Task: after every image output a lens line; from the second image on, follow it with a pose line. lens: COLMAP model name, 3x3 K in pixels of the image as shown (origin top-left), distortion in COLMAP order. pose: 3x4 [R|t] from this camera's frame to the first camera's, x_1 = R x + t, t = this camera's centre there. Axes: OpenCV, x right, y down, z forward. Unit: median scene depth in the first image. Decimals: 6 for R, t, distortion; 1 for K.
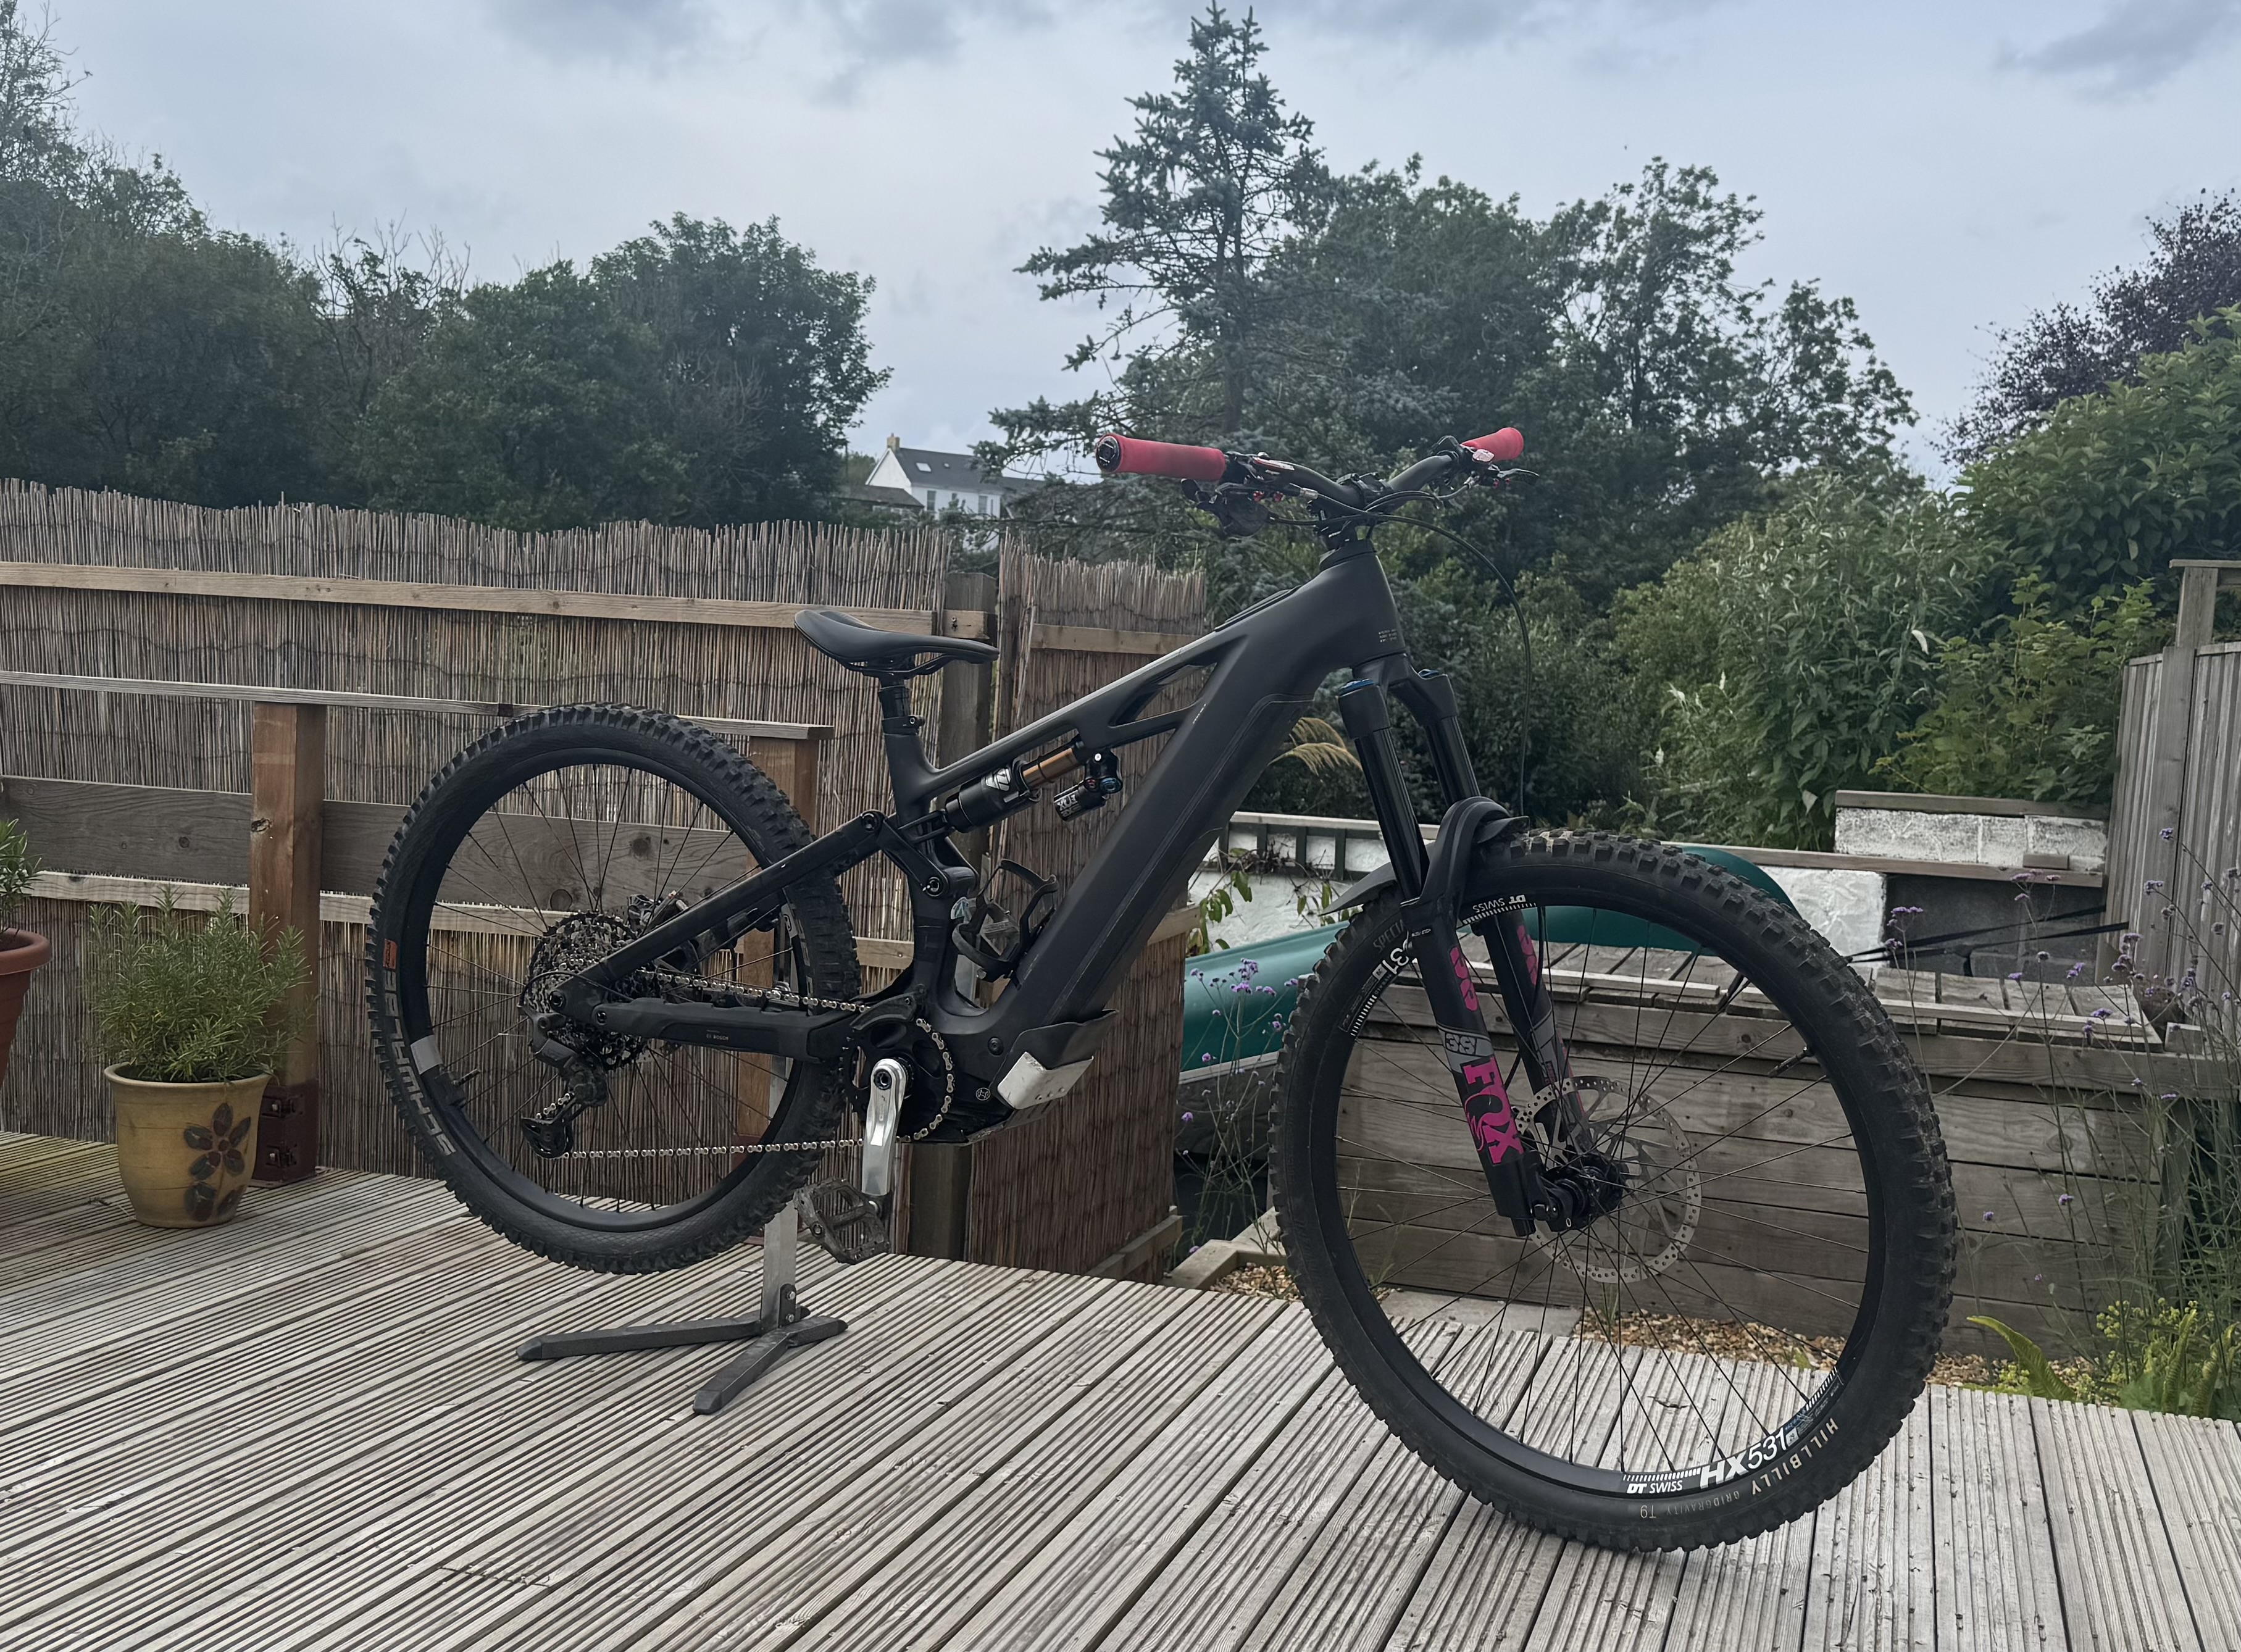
lens RADIAL K [[2483.3, 0, 1120.5], [0, 2483.3, 826.0], [0, 0, 1]] dist [0.092209, 0.000624]
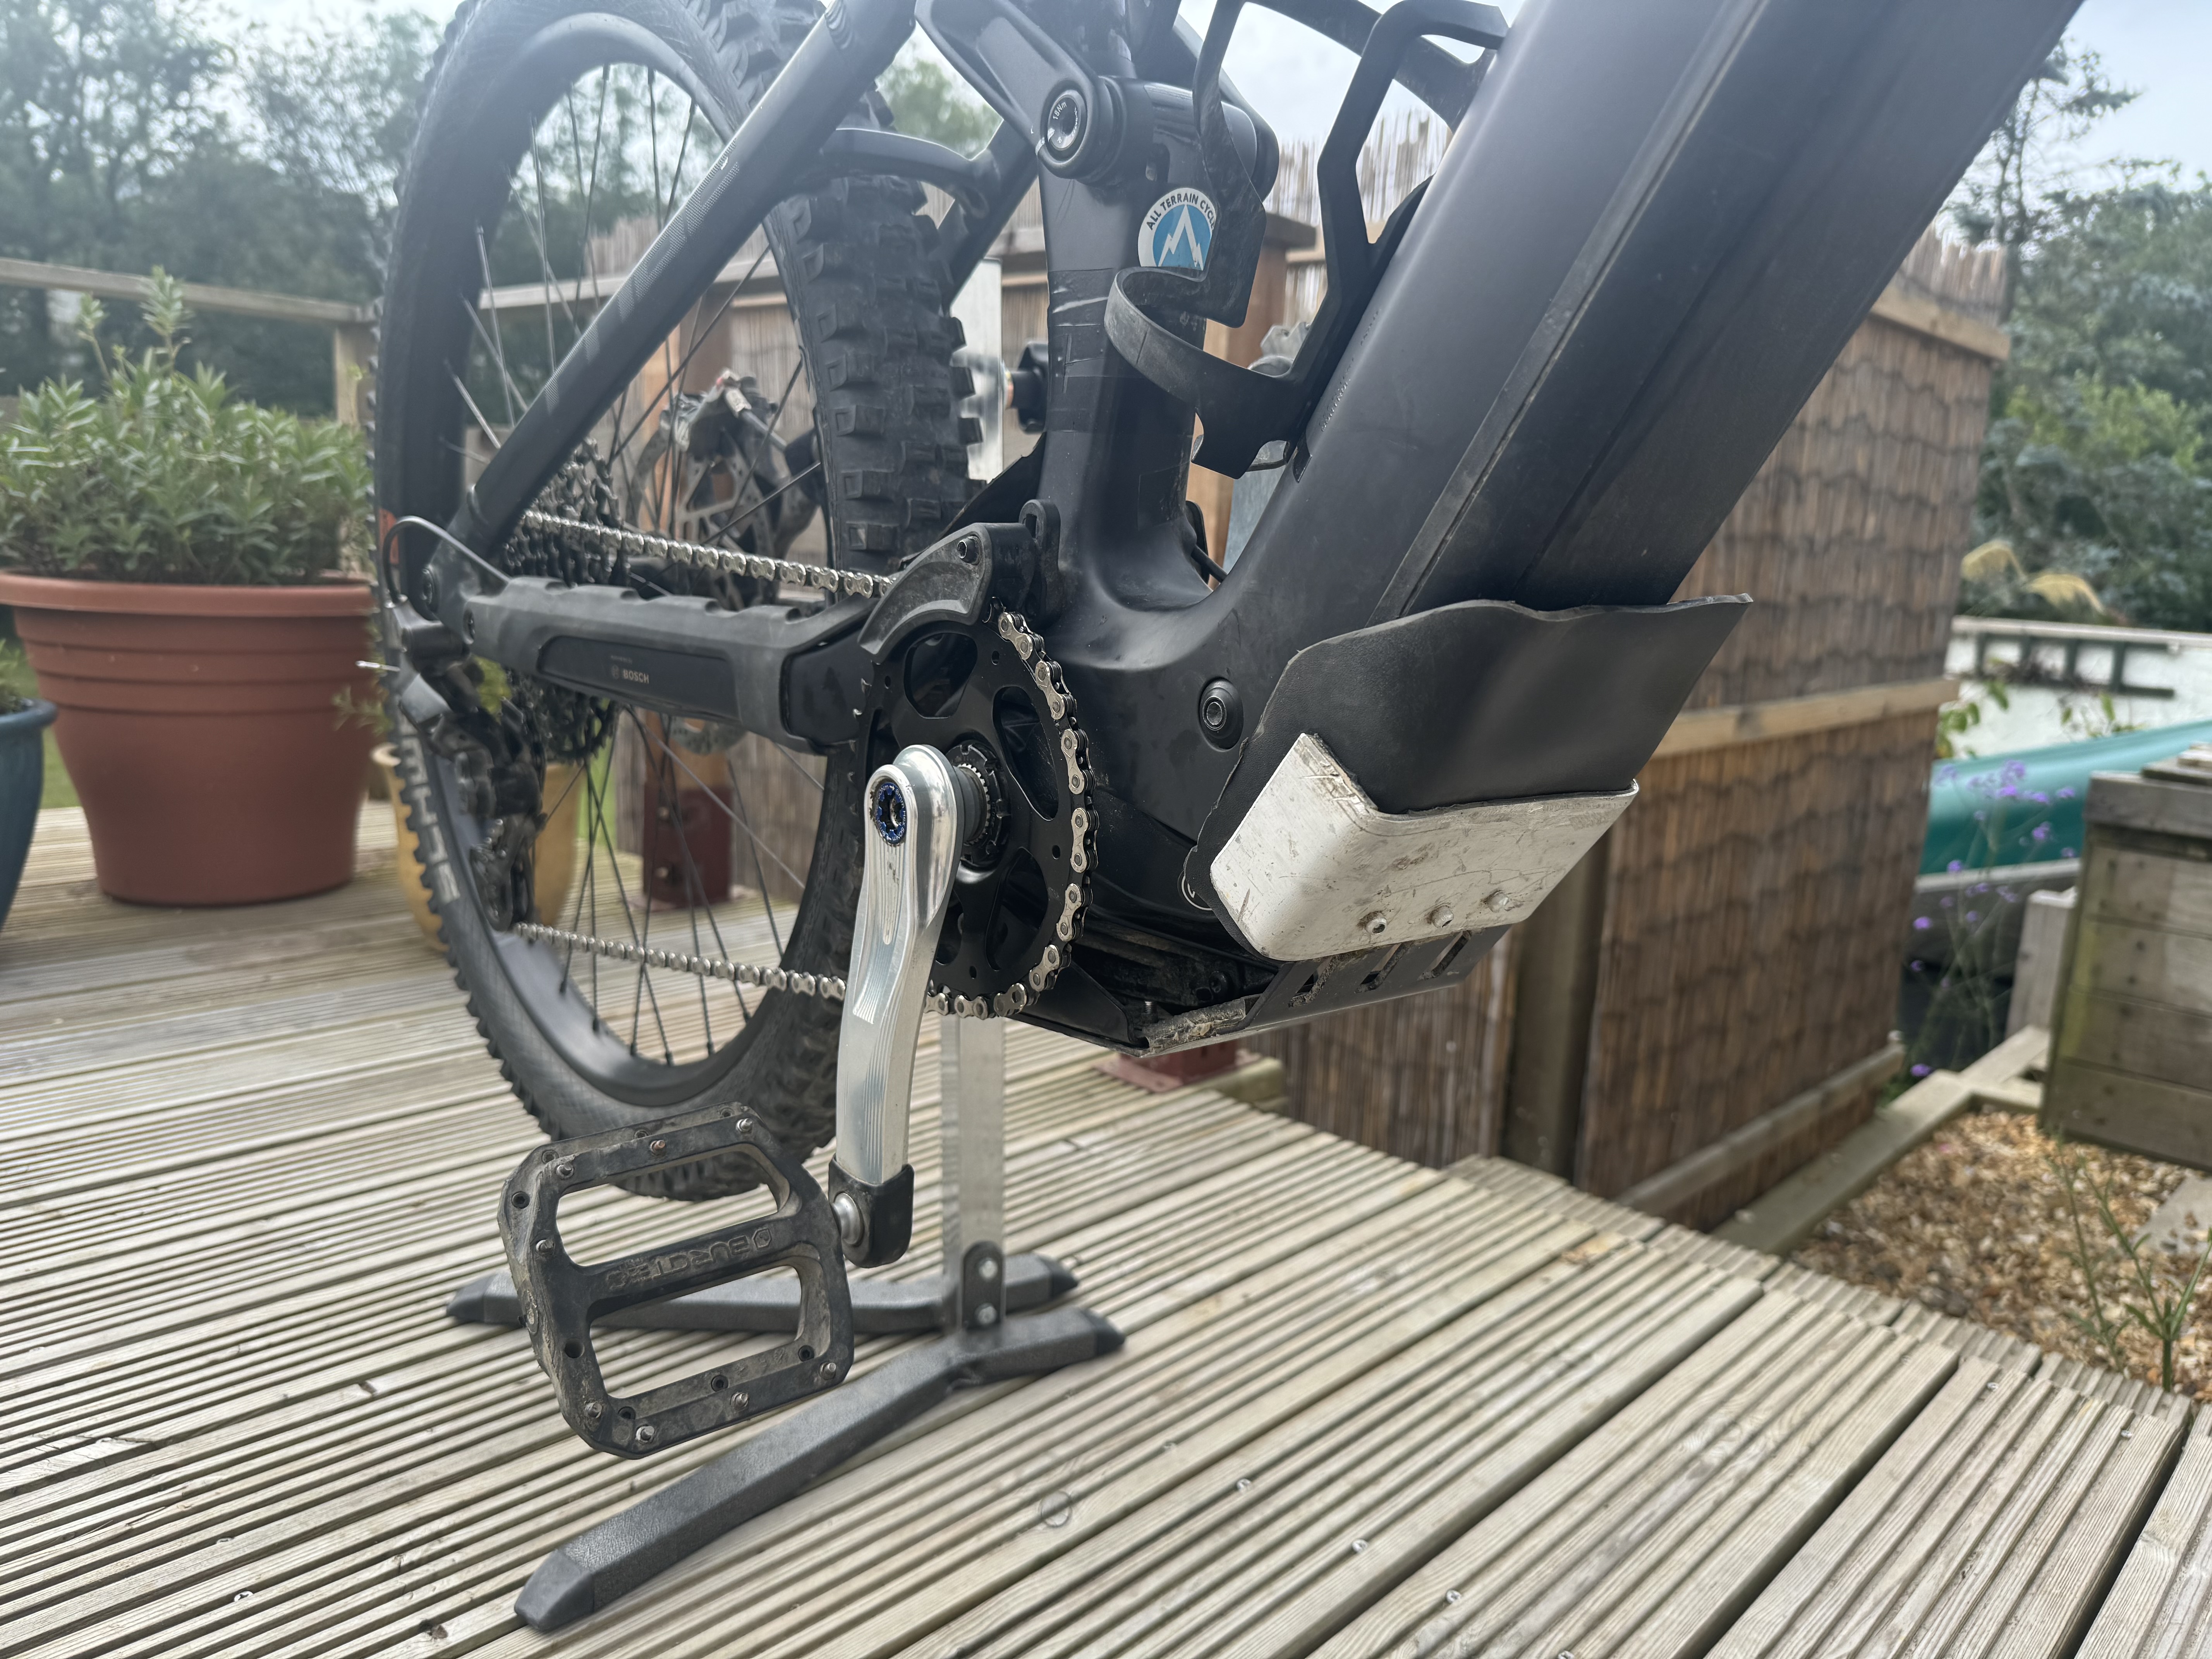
lens RADIAL K [[1602.8, 0, 1106.0], [0, 1602.8, 829.5], [0, 0, 1]] dist [0.008465, -0.054822]
pose [[0.901560, 0.076915, -0.425762, 0.009782], [-0.038095, 0.994361, 0.098968, 0.070450], [0.430973, -0.073006, 0.899407, 0.701921]]
